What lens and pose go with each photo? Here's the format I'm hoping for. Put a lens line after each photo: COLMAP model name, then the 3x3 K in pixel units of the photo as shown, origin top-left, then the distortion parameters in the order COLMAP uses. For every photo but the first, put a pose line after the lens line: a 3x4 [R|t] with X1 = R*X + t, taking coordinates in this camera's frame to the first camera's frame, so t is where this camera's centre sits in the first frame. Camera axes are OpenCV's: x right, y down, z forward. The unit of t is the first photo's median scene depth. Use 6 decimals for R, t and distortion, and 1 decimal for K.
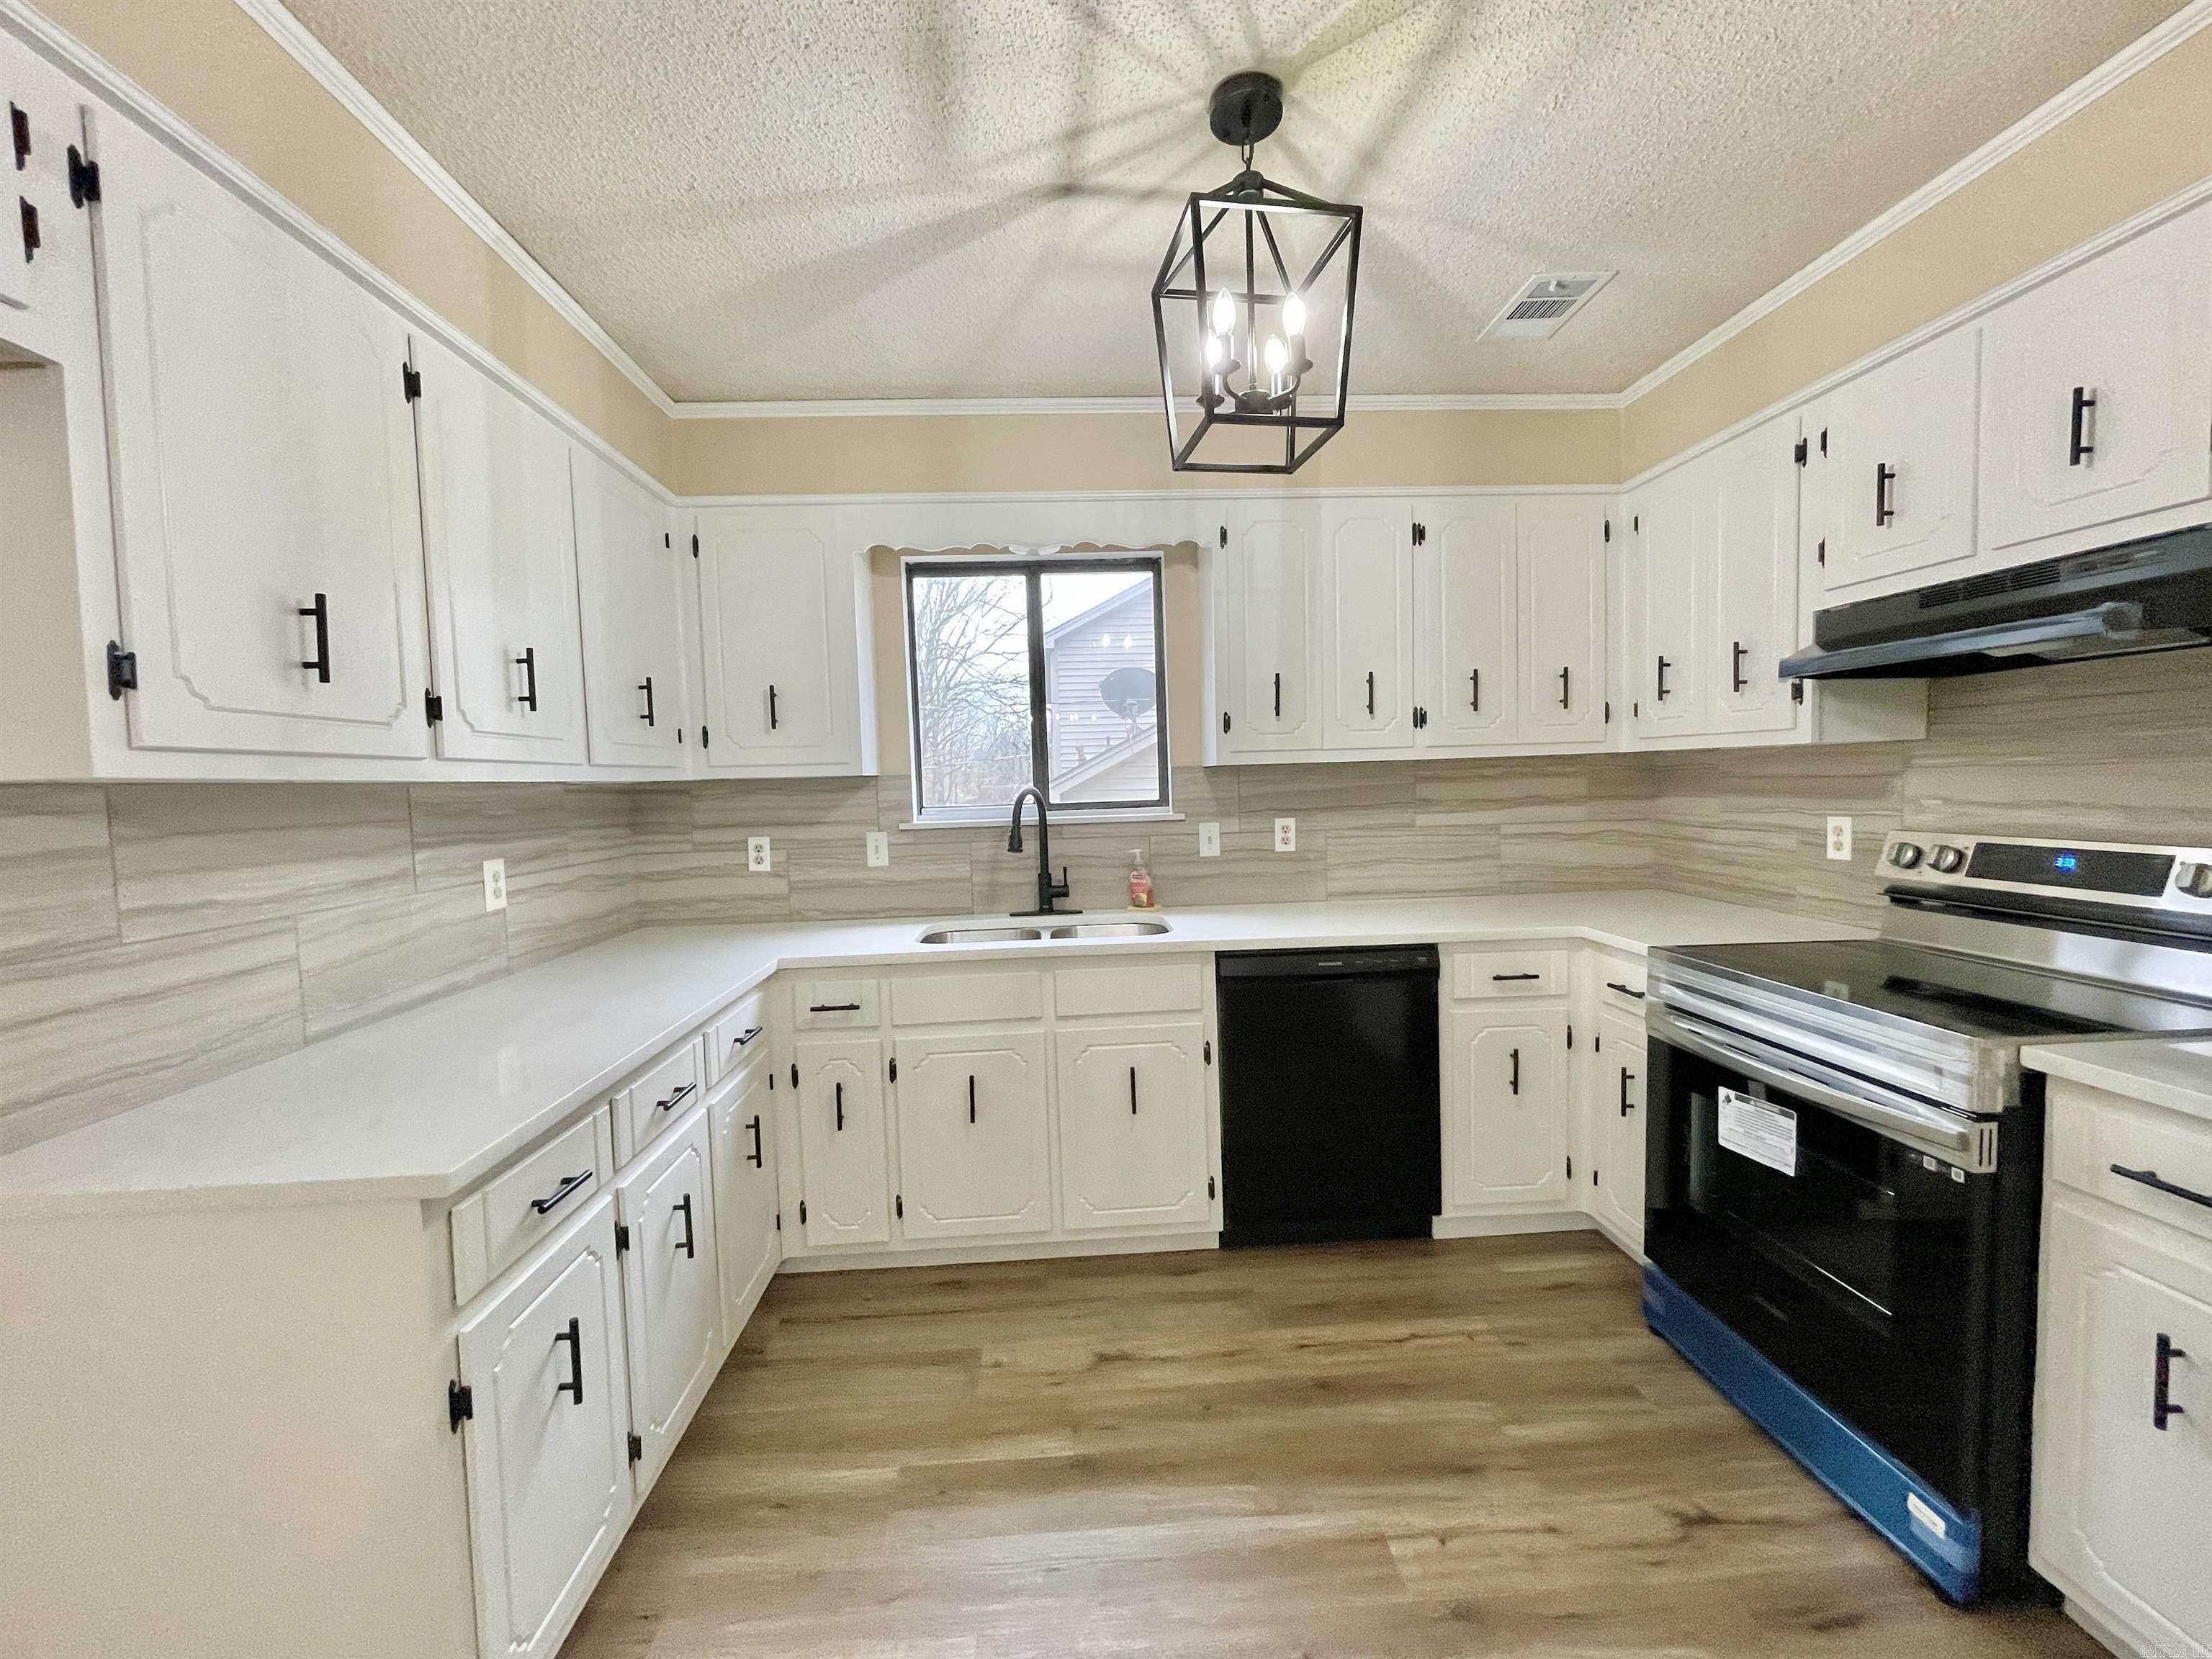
lens RADIAL K [[888.6, 0, 1087.2], [0, 888.6, 824.3], [0, 0, 1]] dist [-0.001465, 0.001537]
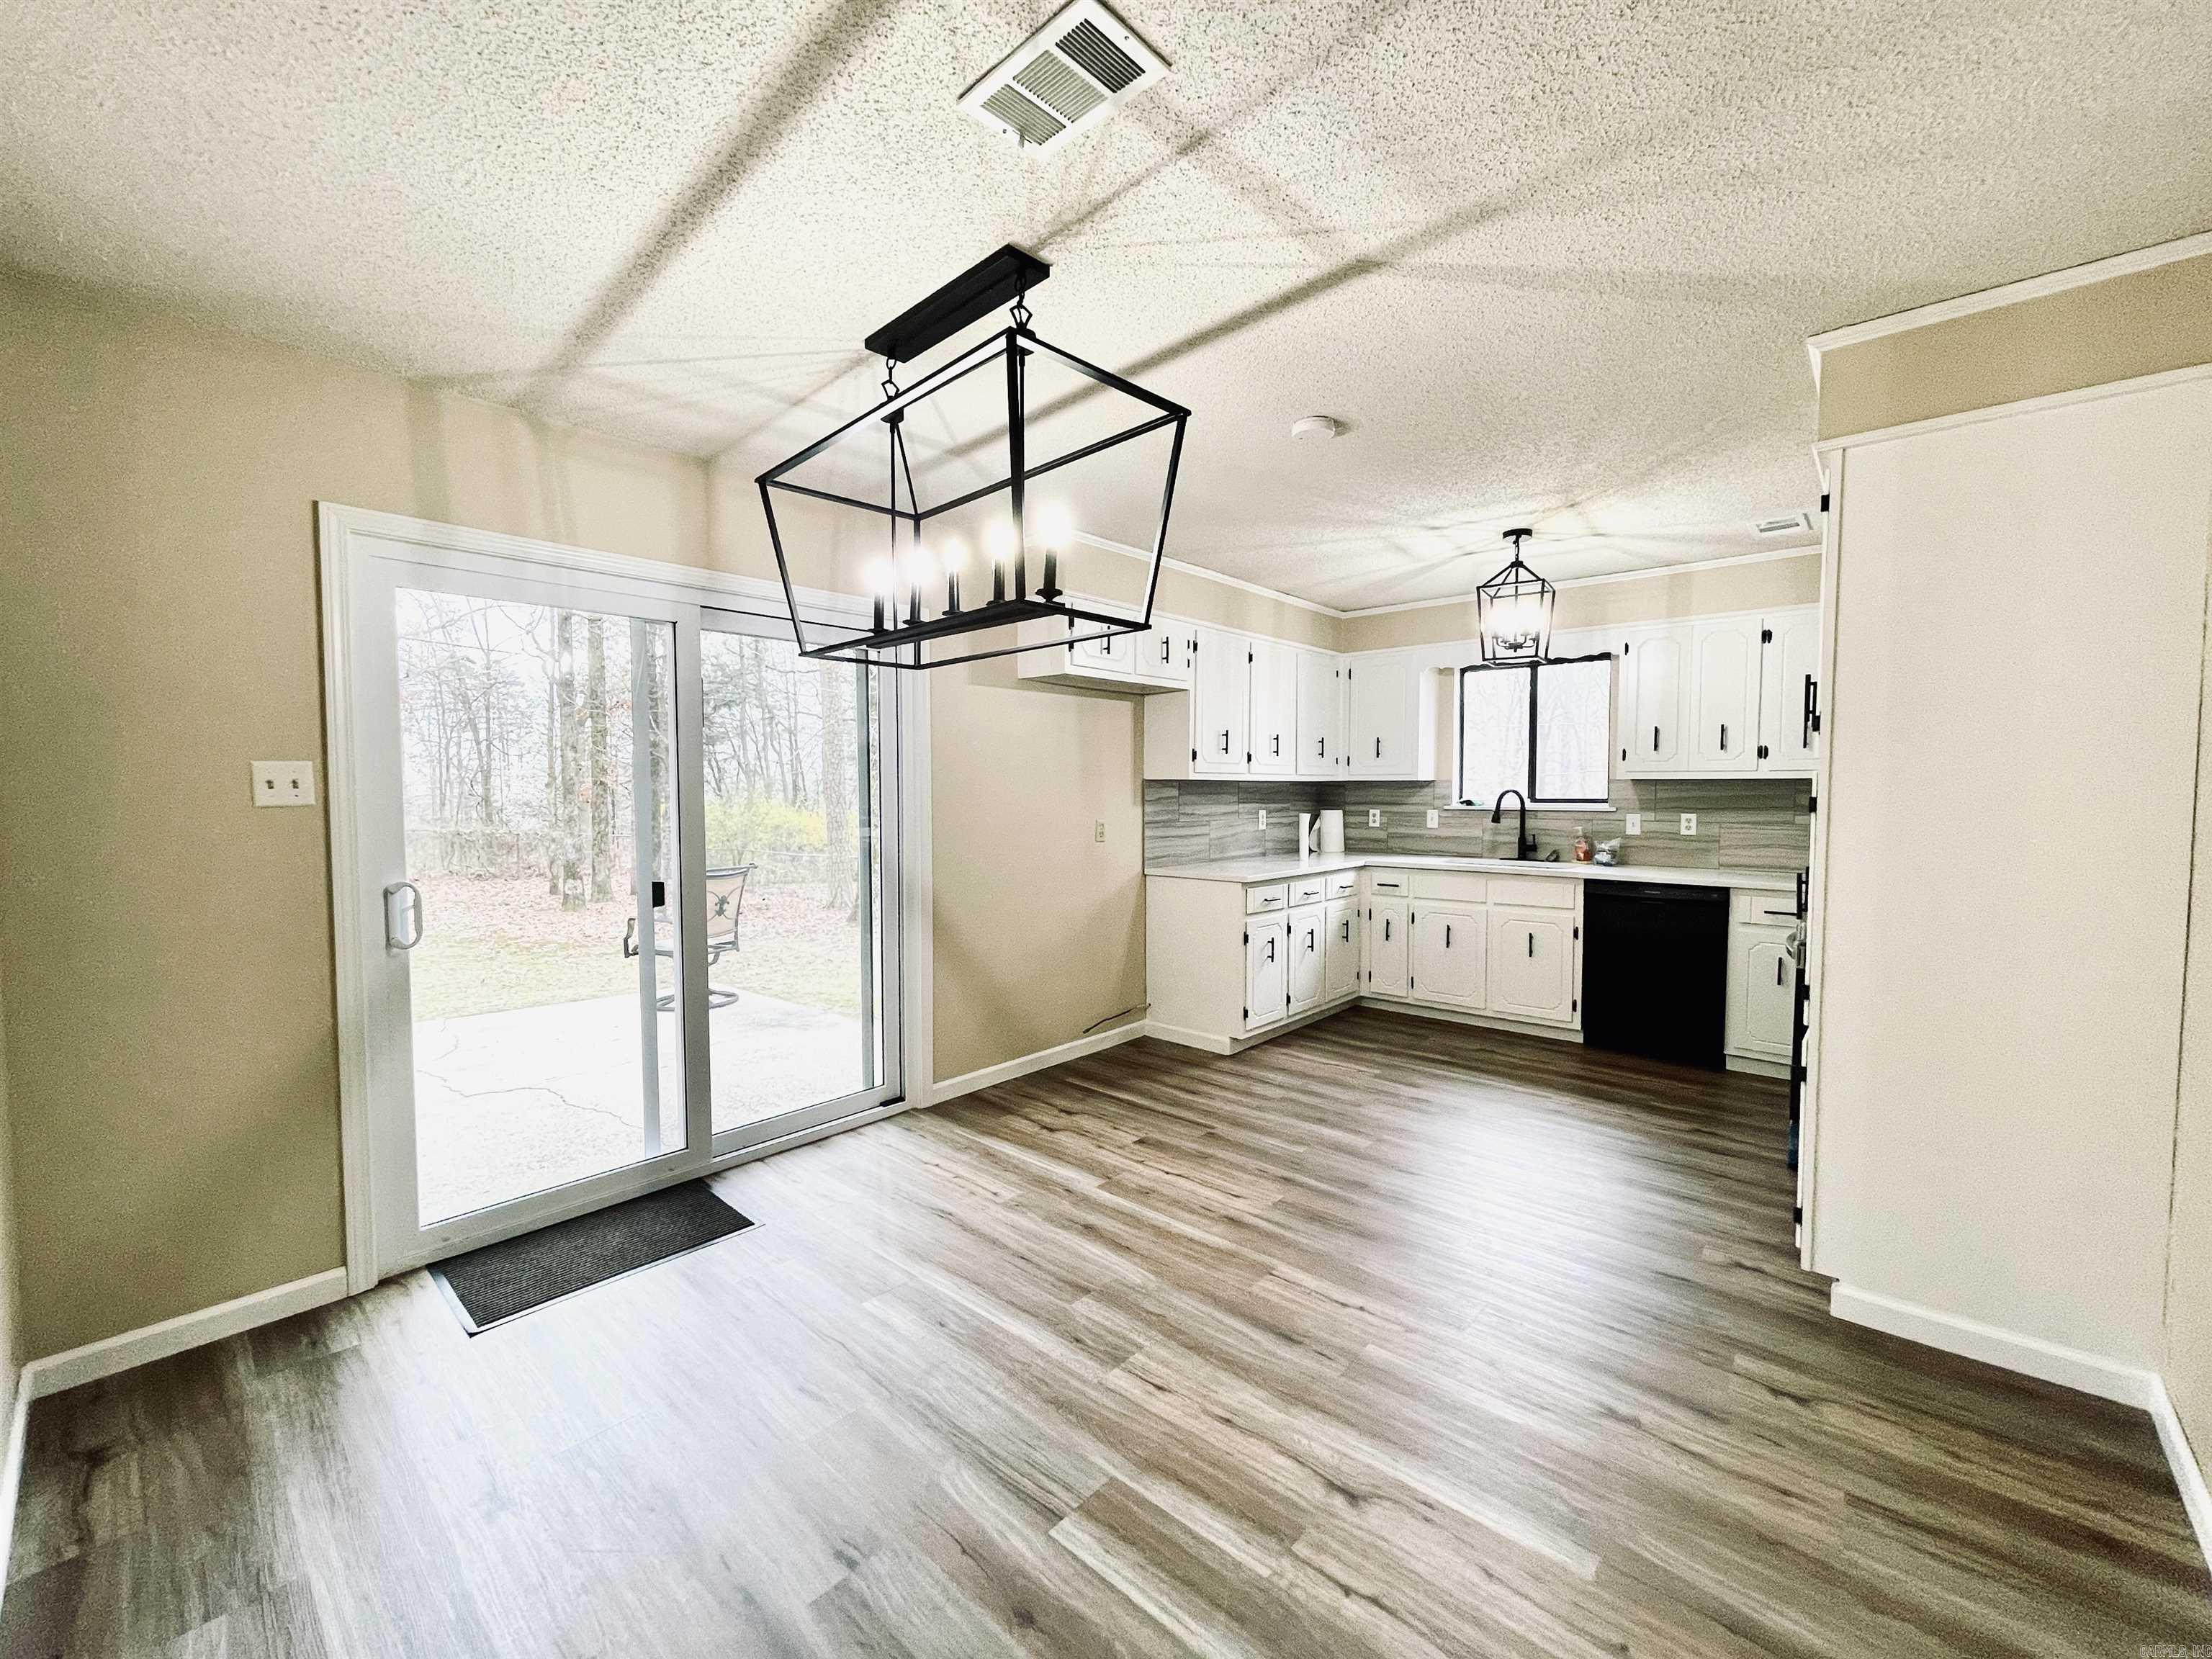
lens RADIAL K [[888.6, 0, 1095.6], [0, 888.6, 831.2], [0, 0, 1]] dist [-0.001465, 0.001537]
pose [[0.709034, 0.063540, -0.702306, 0.753223], [-0.054928, 0.997883, 0.034829, 0.035233], [0.703032, 0.013881, 0.711022, -1.102224]]
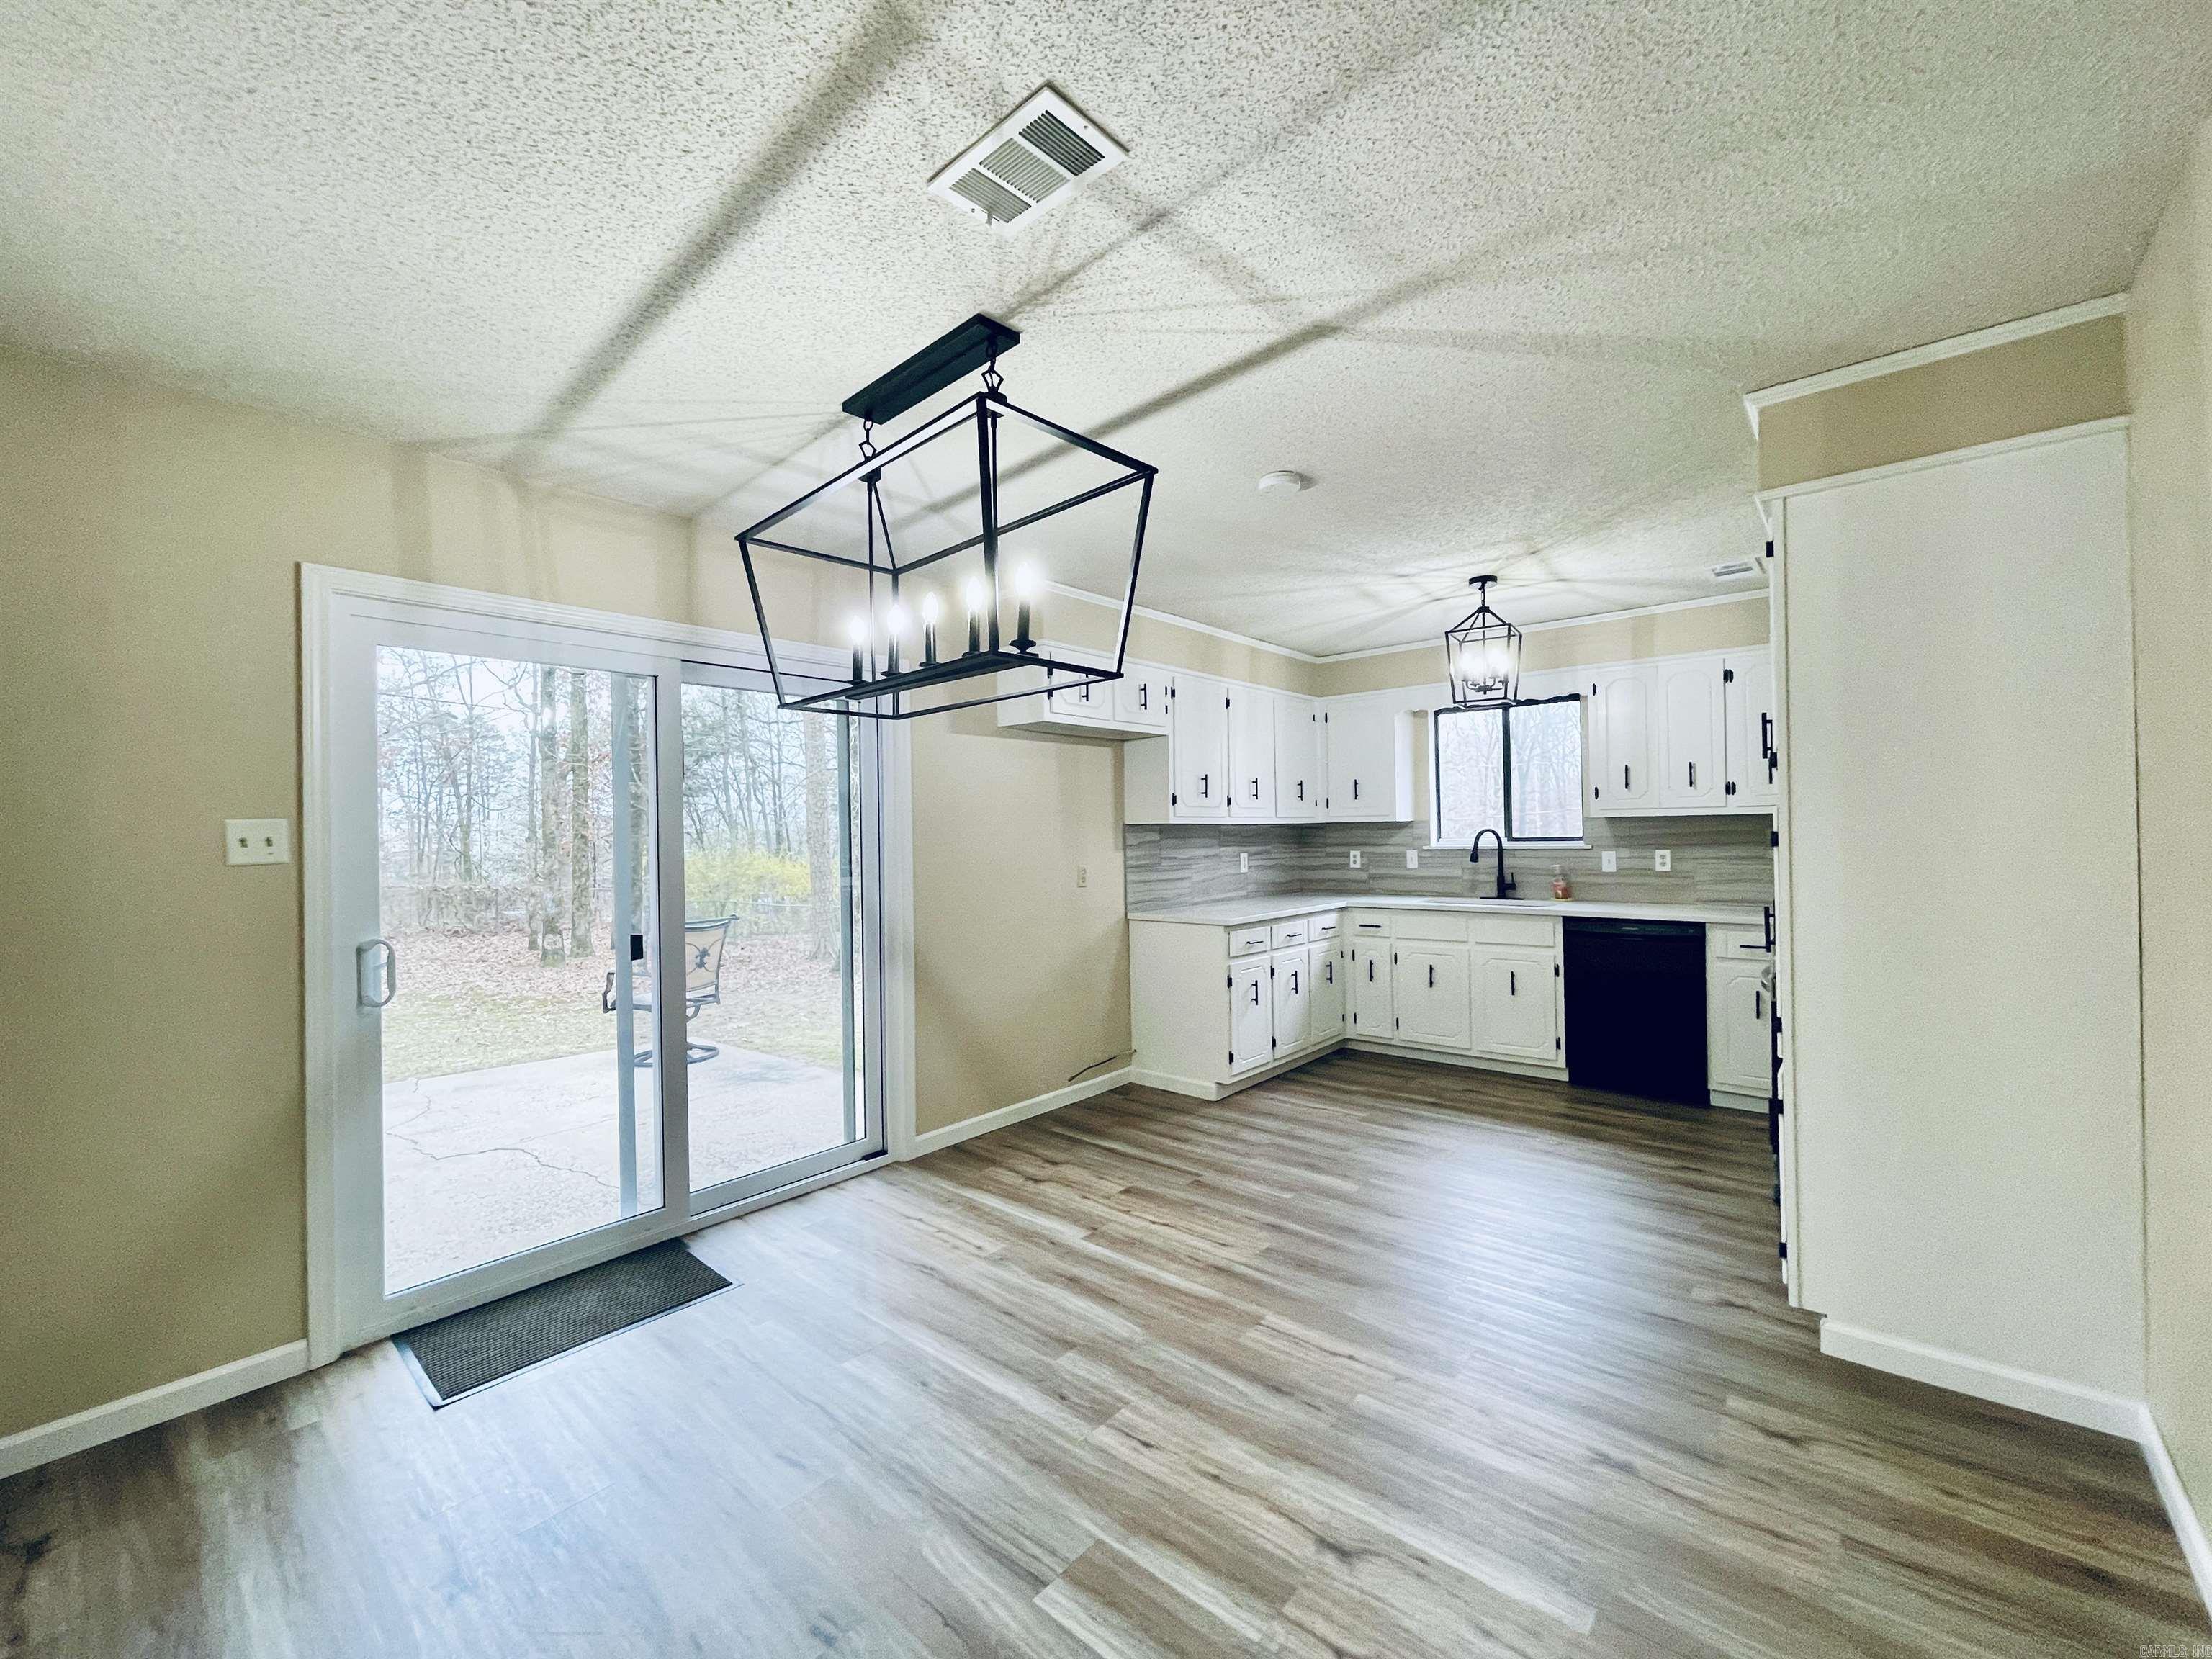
lens RADIAL K [[888.6, 0, 1094.3], [0, 888.6, 831.8], [0, 0, 1]] dist [-0.001465, 0.001537]
pose [[0.720361, 0.016934, -0.693393, 0.764632], [-0.039270, 0.999094, -0.016398, 0.035040], [0.692487, 0.039042, 0.720373, -1.102763]]
